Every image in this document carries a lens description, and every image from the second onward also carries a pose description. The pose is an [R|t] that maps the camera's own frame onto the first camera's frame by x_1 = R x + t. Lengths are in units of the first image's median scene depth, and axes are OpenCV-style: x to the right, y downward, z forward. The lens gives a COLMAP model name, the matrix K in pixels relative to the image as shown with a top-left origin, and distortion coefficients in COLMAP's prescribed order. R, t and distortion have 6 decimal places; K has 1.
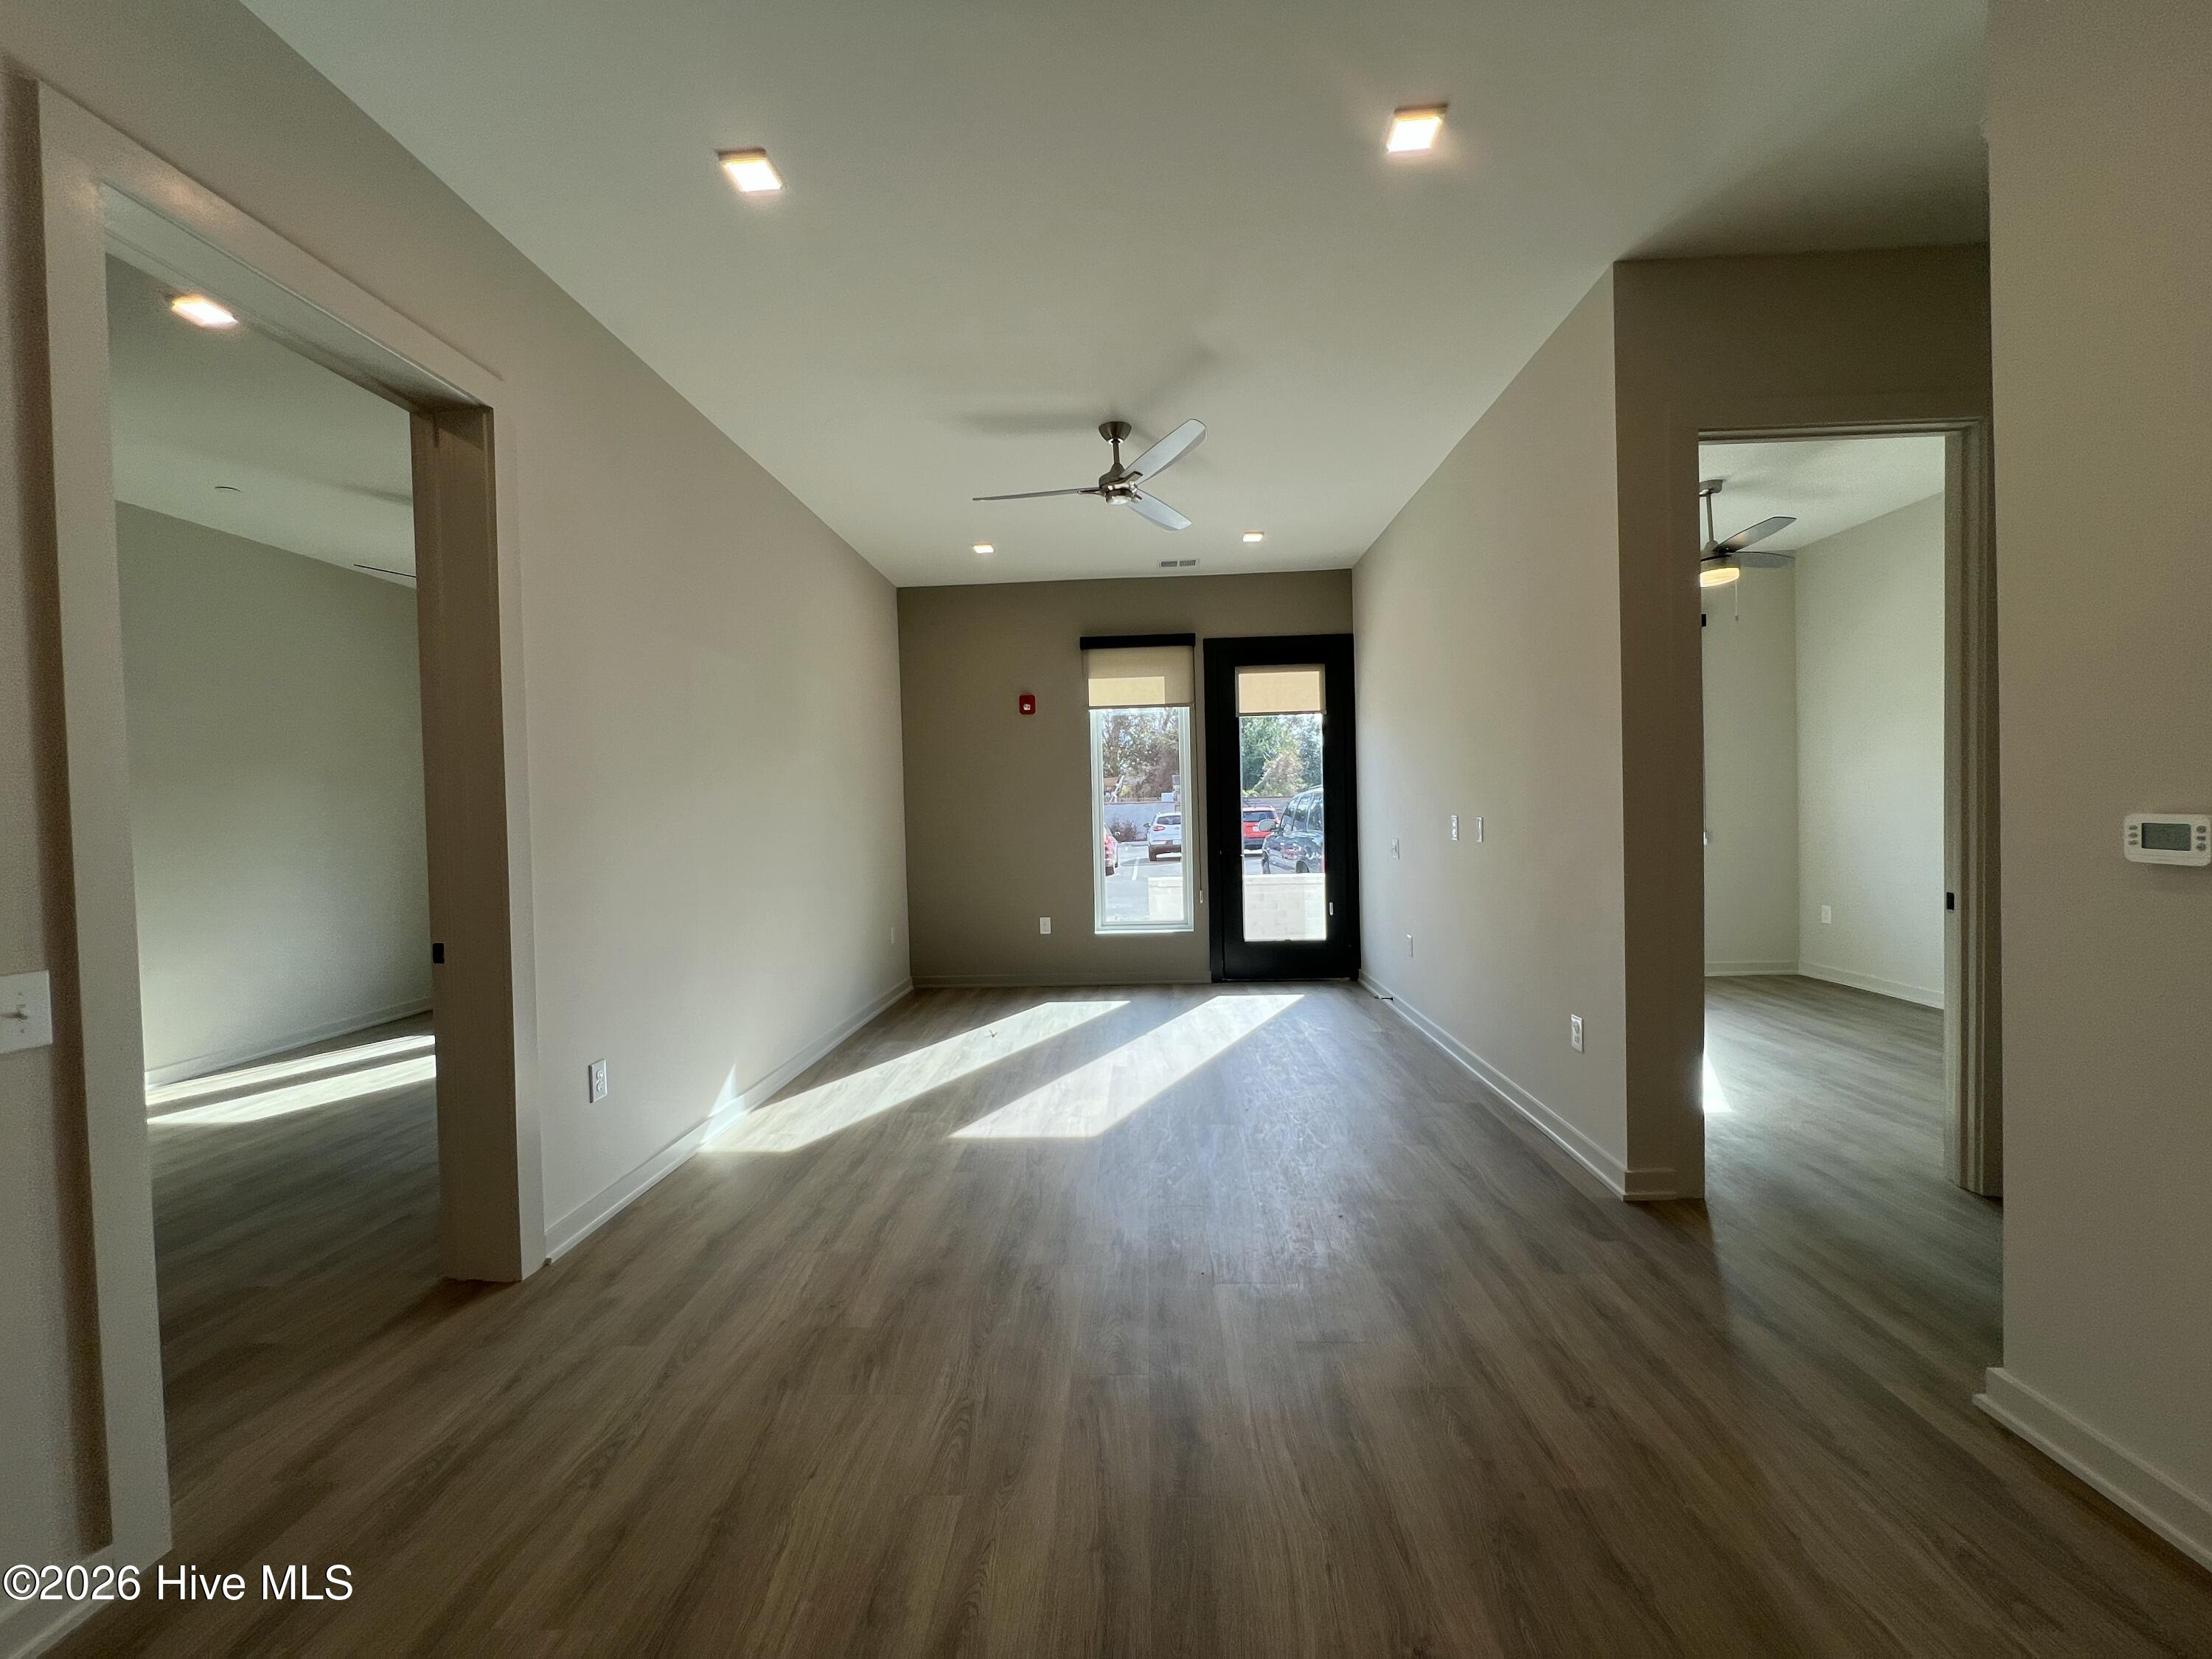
lens RADIAL K [[888.2, 0, 1109.3], [0, 888.2, 825.4], [0, 0, 1]] dist [-0.004060, 0.000017]
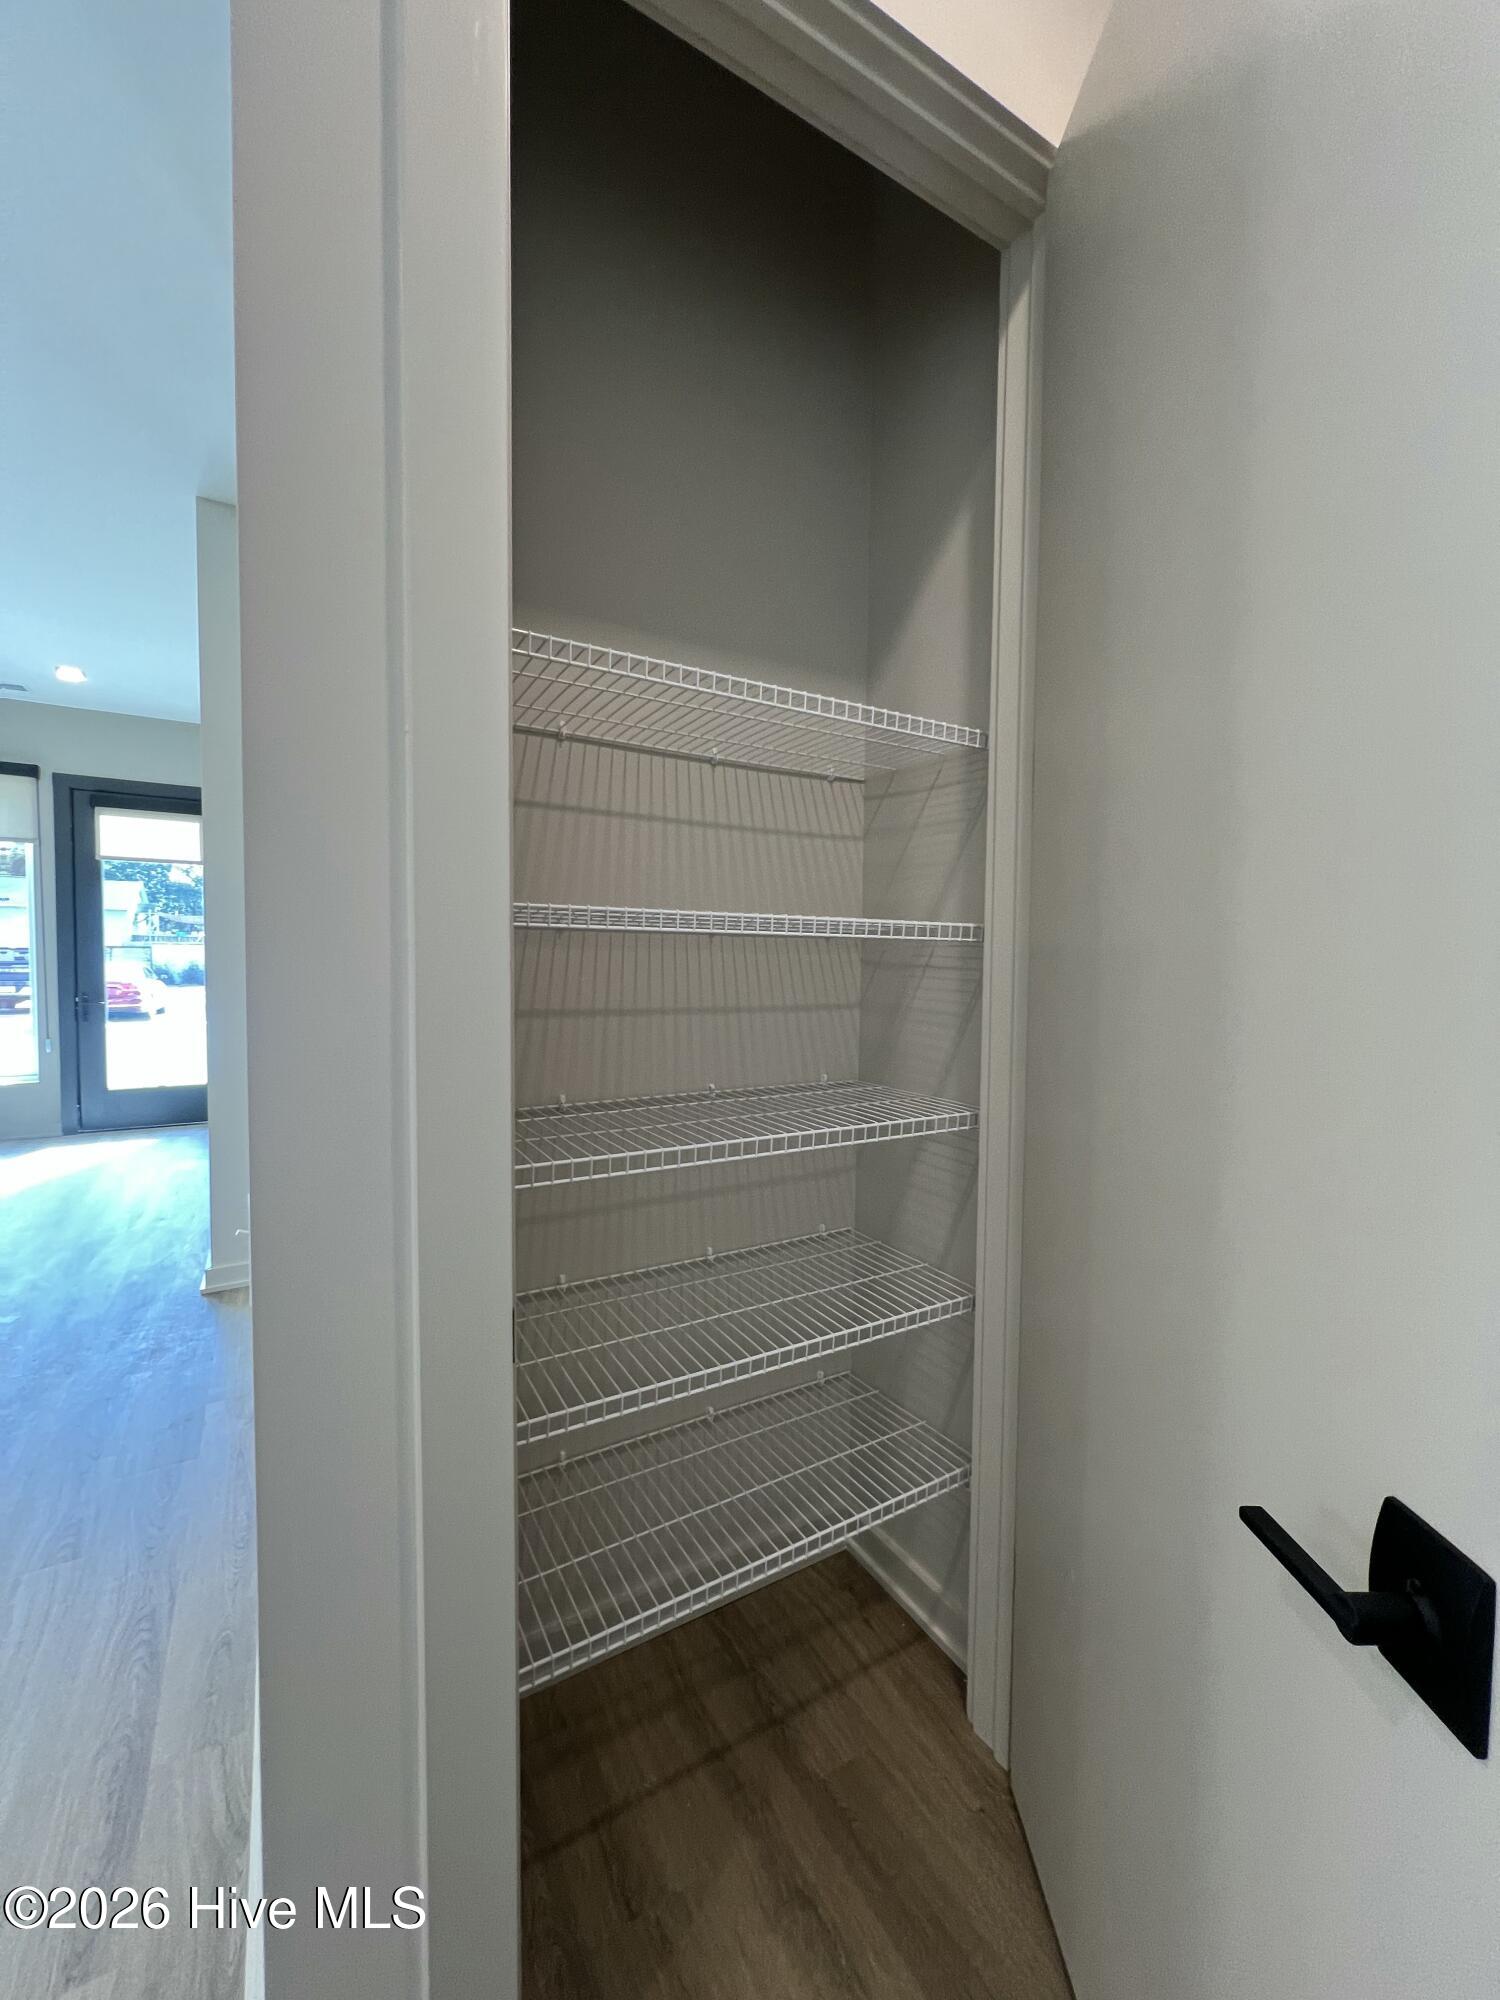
lens RADIAL K [[803.1, 0, 745.9], [0, 803.1, 1002.5], [0, 0, 1]] dist [-0.004060, 0.000017]
pose [[0.834799, 0.002725, 0.550547, 0.593175], [-0.021990, 0.999355, 0.028397, -0.015548], [-0.550115, -0.035812, 0.834321, -0.288290]]
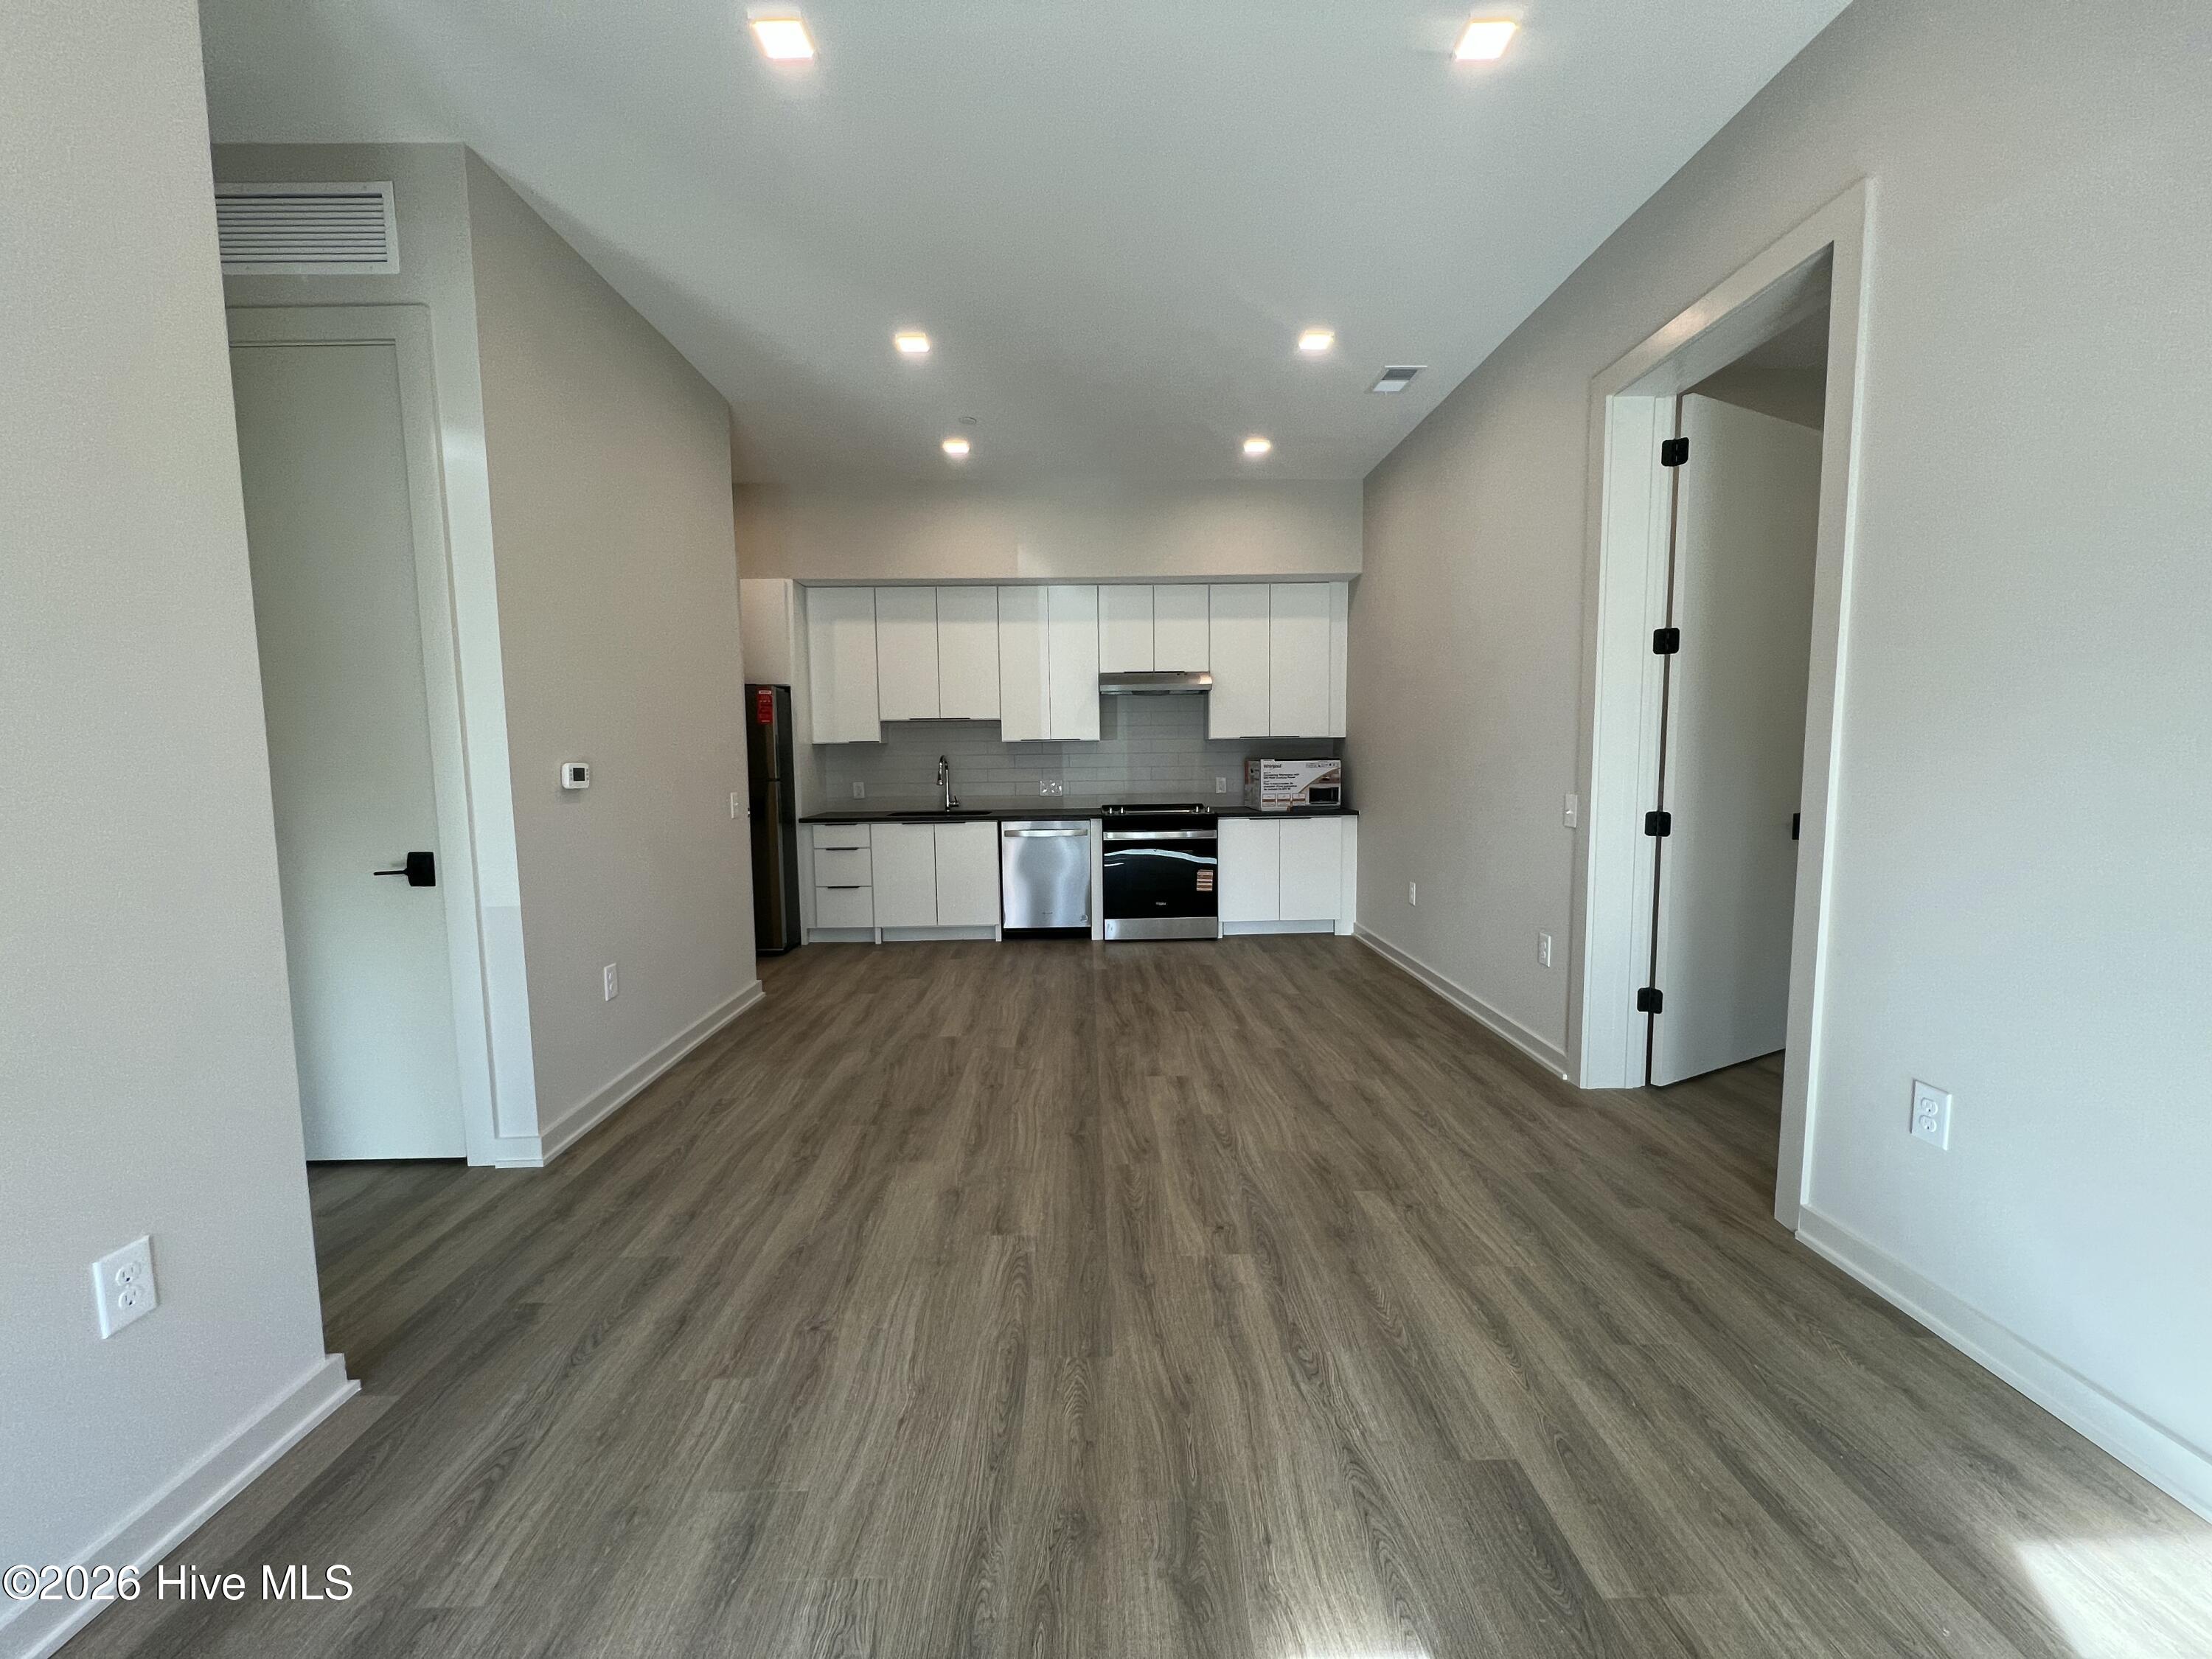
lens RADIAL K [[888.2, 0, 1108.9], [0, 888.2, 829.3], [0, 0, 1]] dist [-0.004060, 0.000017]
pose [[-0.996927, 0.042652, -0.065705, 0.068505], [0.035426, 0.993577, 0.107471, -0.017718], [0.069867, 0.104813, -0.992035, 1.492791]]
